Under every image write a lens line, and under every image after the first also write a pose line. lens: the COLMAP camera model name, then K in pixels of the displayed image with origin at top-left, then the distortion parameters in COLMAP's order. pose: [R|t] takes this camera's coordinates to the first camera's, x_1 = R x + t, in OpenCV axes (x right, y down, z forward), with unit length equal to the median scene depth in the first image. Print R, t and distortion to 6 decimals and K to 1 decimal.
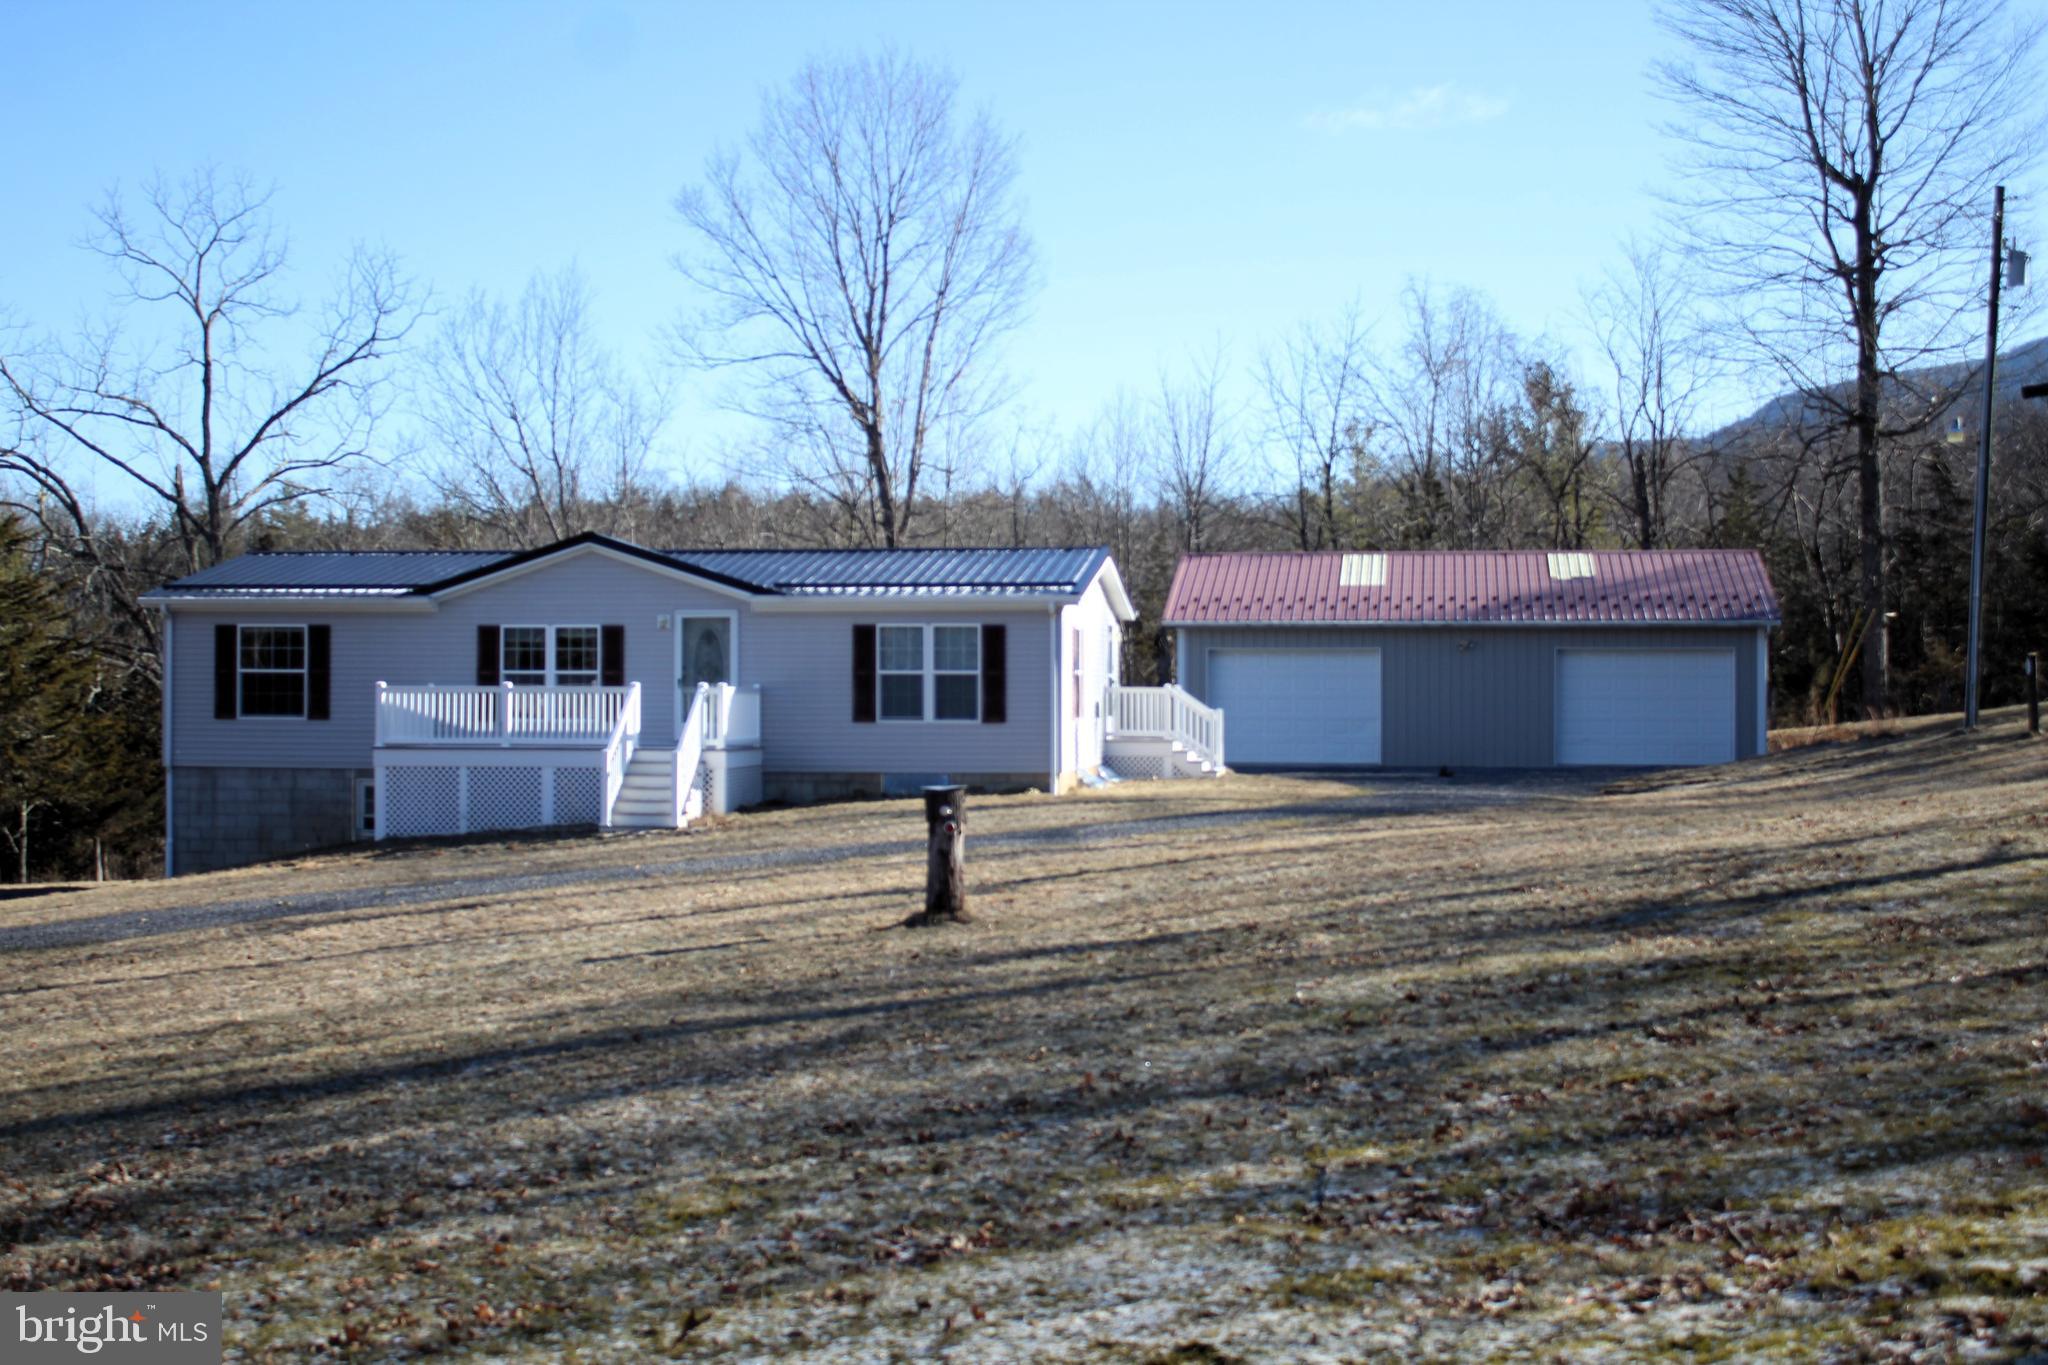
lens RADIAL K [[2778.1, 0, 1024.0], [0, 2778.1, 682.5], [0, 0, 1]] dist [-0.008713, -0.071885]
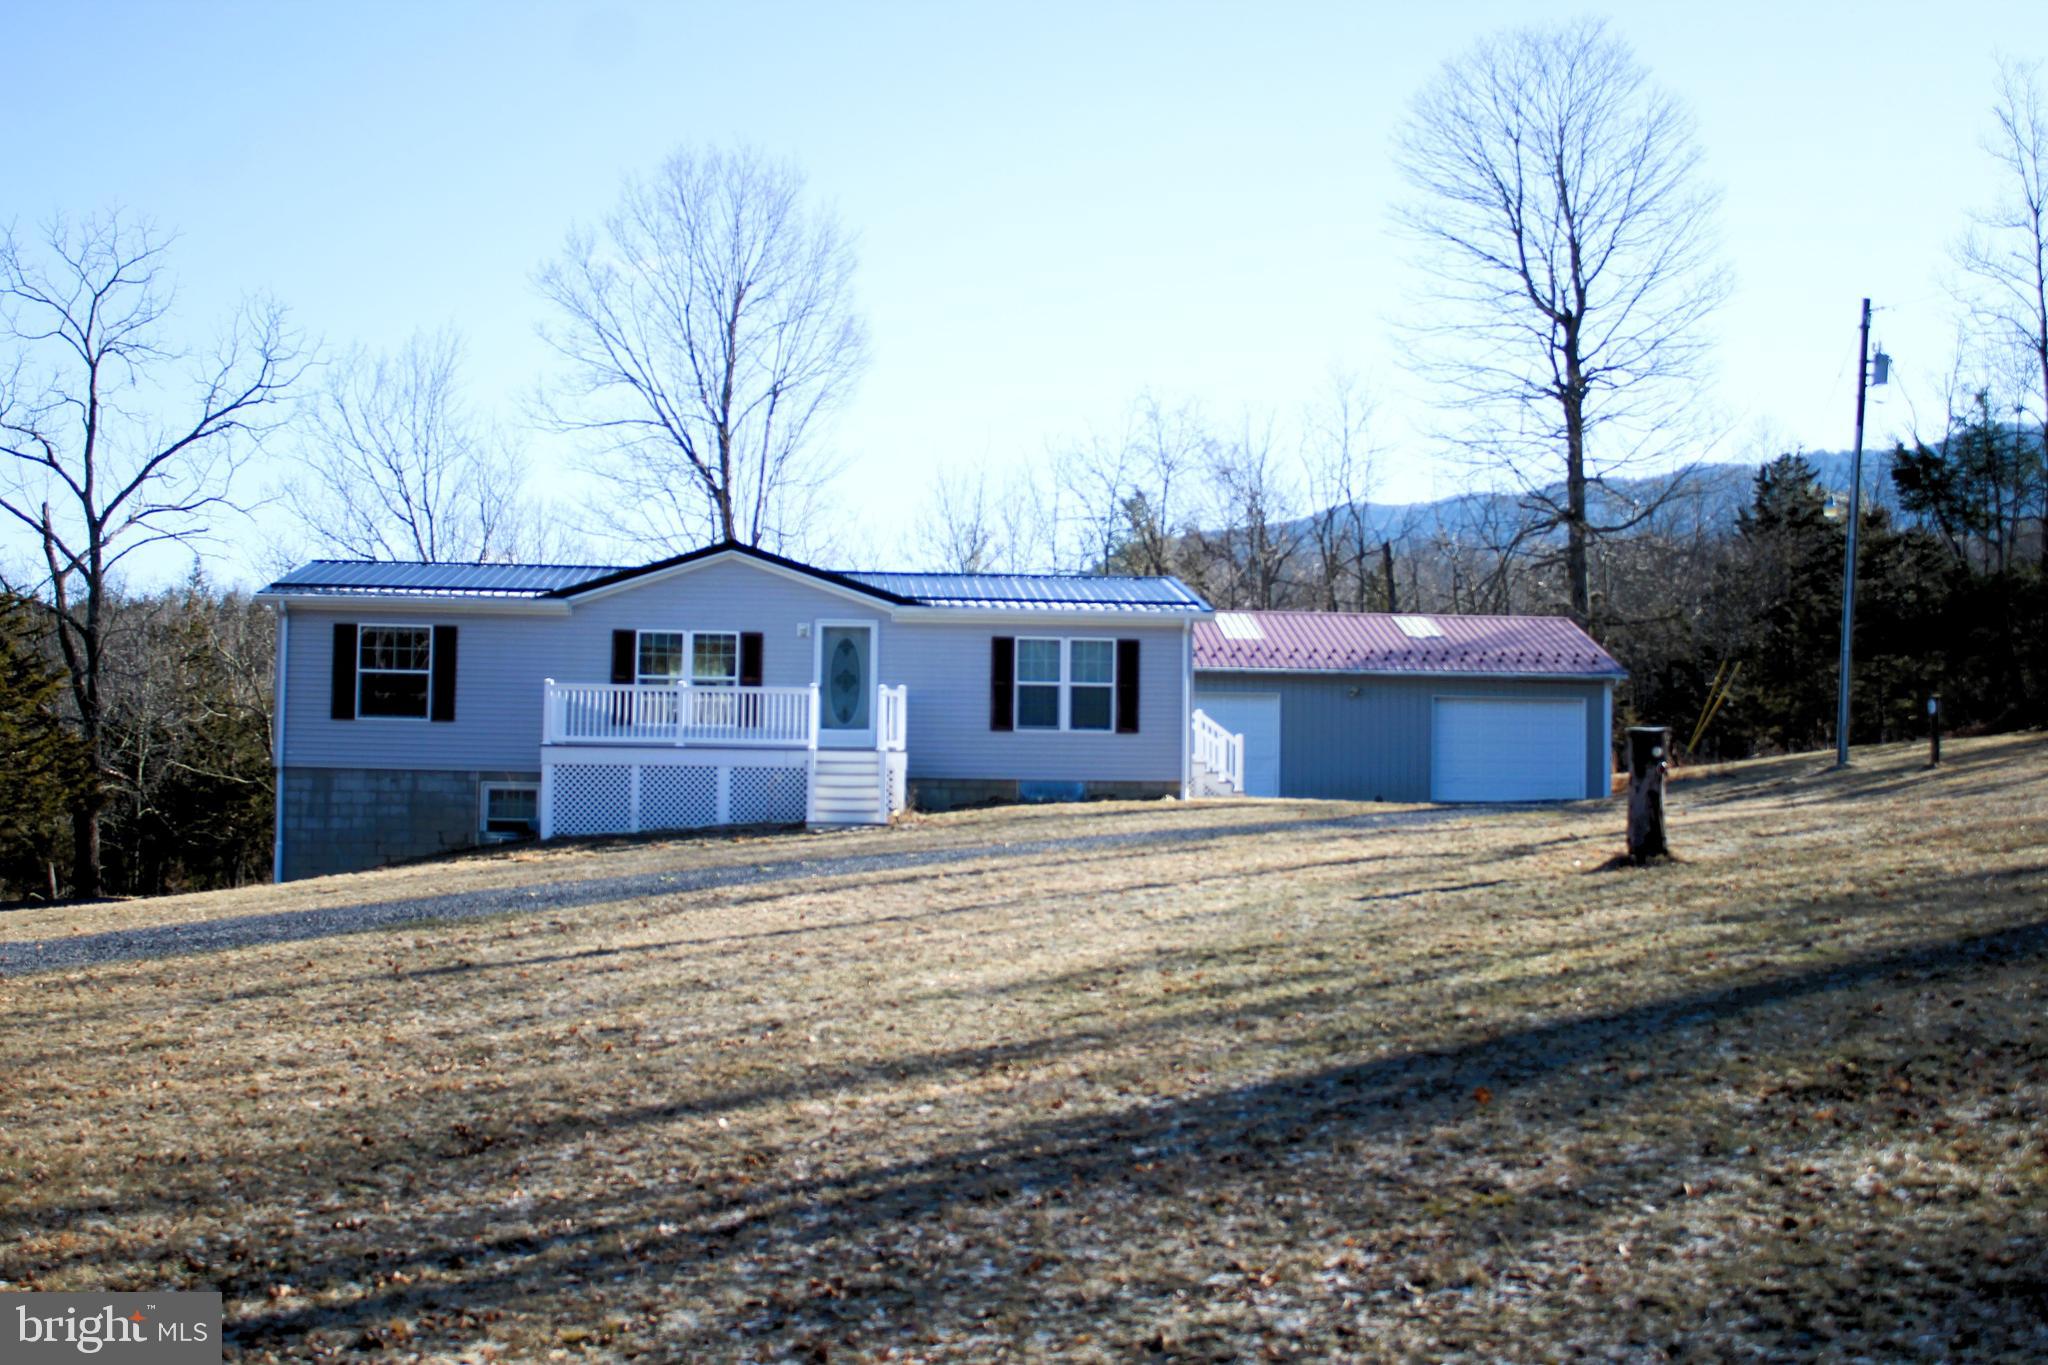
lens RADIAL K [[2409.1, 0, 1024.0], [0, 2409.1, 682.5], [0, 0, 1]] dist [-0.073579, 0.044457]
pose [[0.974040, 0.021059, 0.225396, -0.244315], [-0.011569, 0.998993, -0.043338, 0.033998], [-0.226082, 0.039606, 0.973303, 0.118986]]
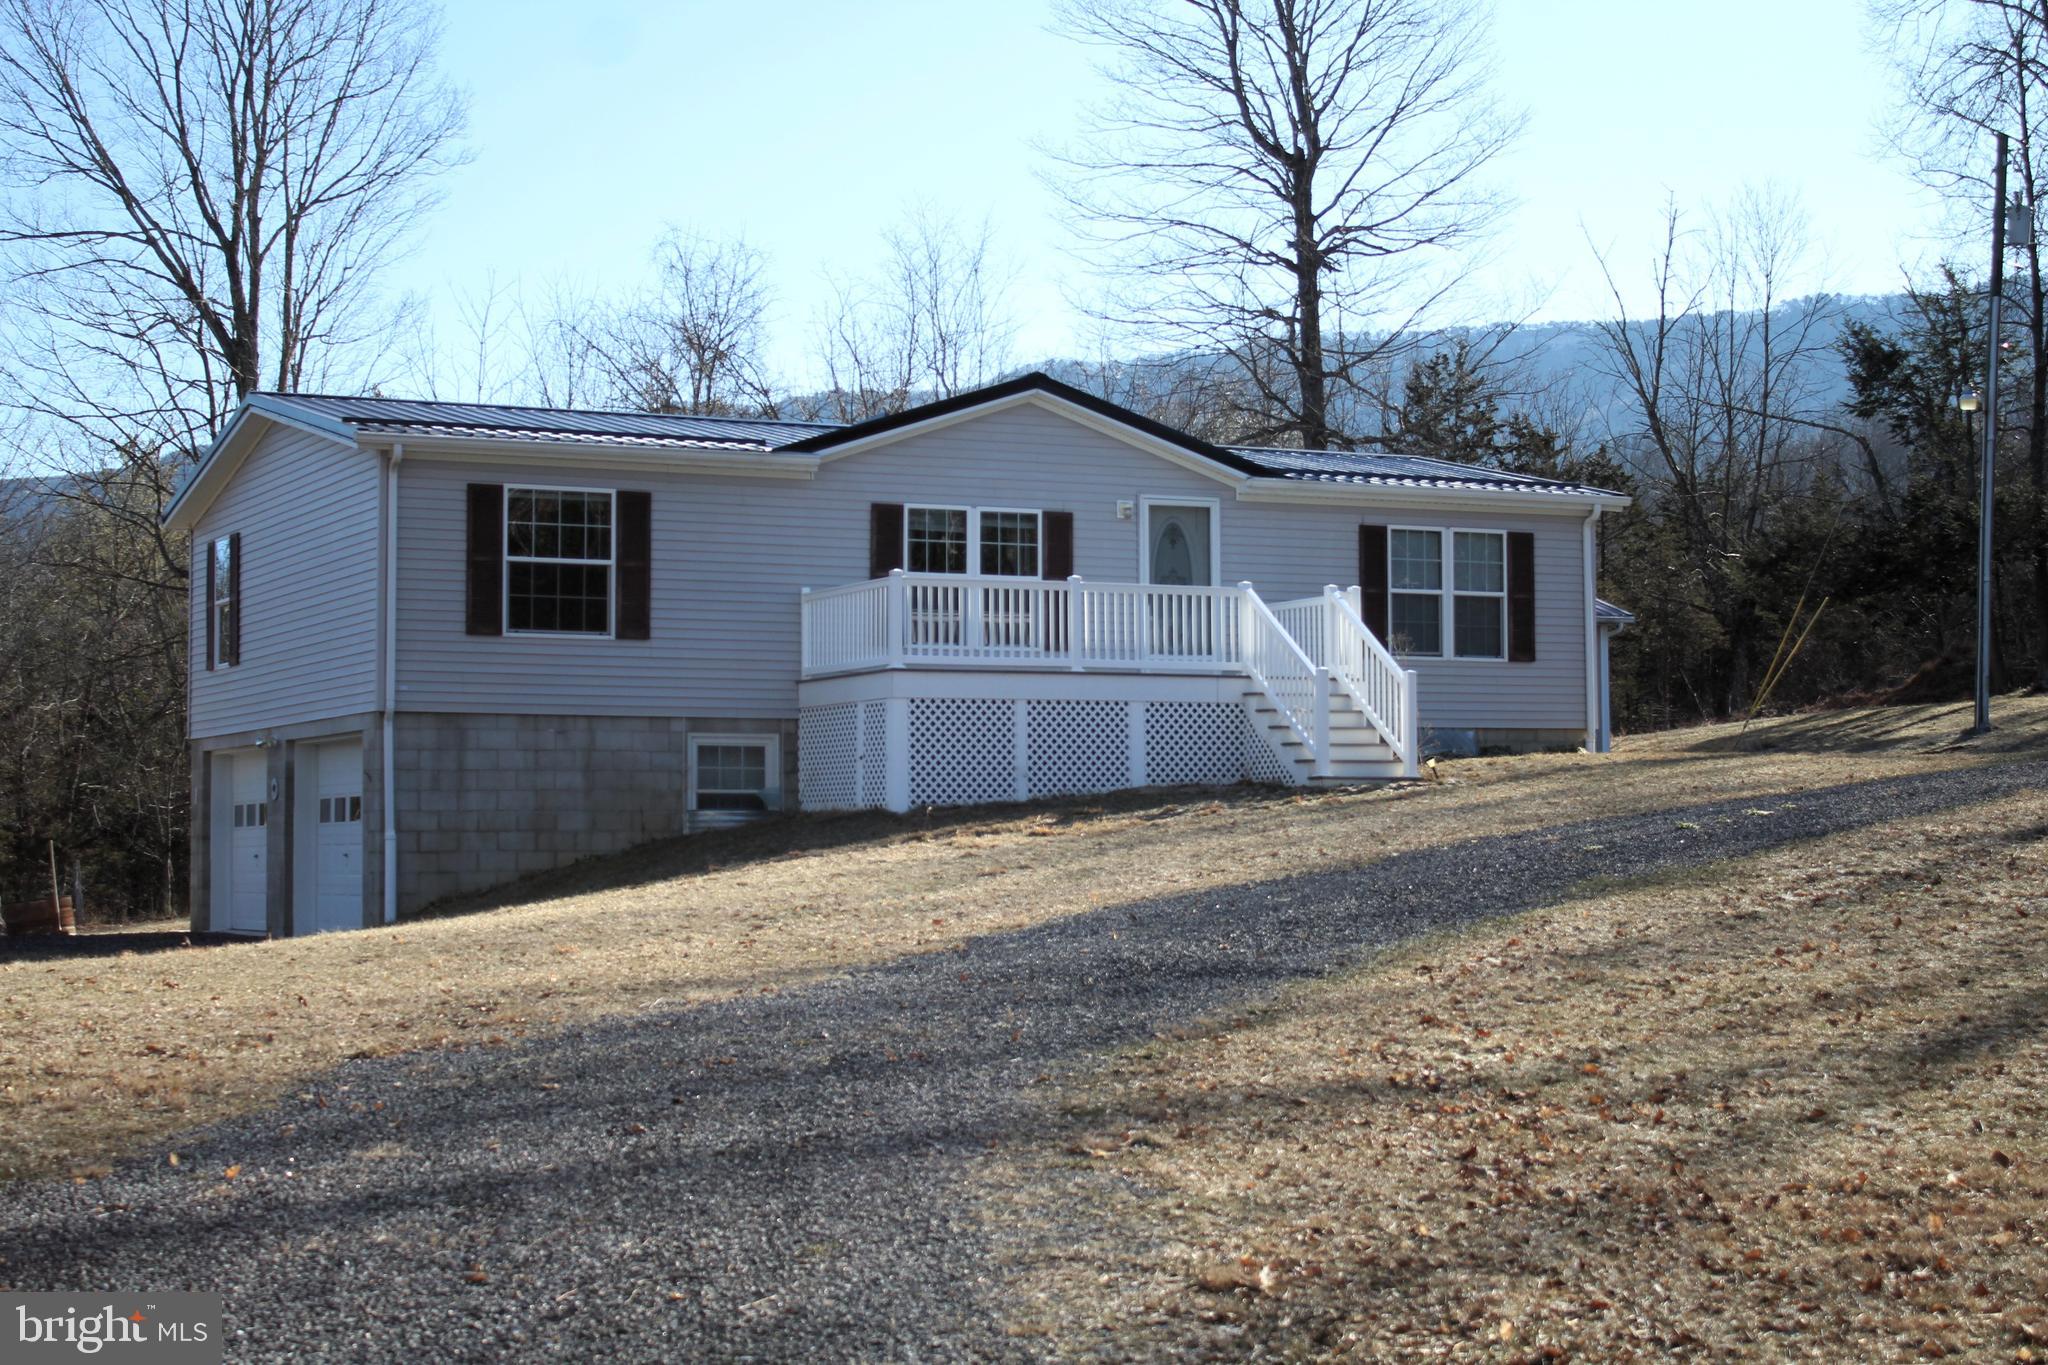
lens RADIAL K [[3269.9, 0, 1024.0], [0, 3269.9, 682.5], [0, 0, 1]] dist [-0.008559, 0.008415]
pose [[0.823880, 0.021136, 0.566370, -0.601009], [0.007817, 0.998786, -0.048644, 0.059944], [-0.566710, 0.044504, 0.822714, 0.333448]]
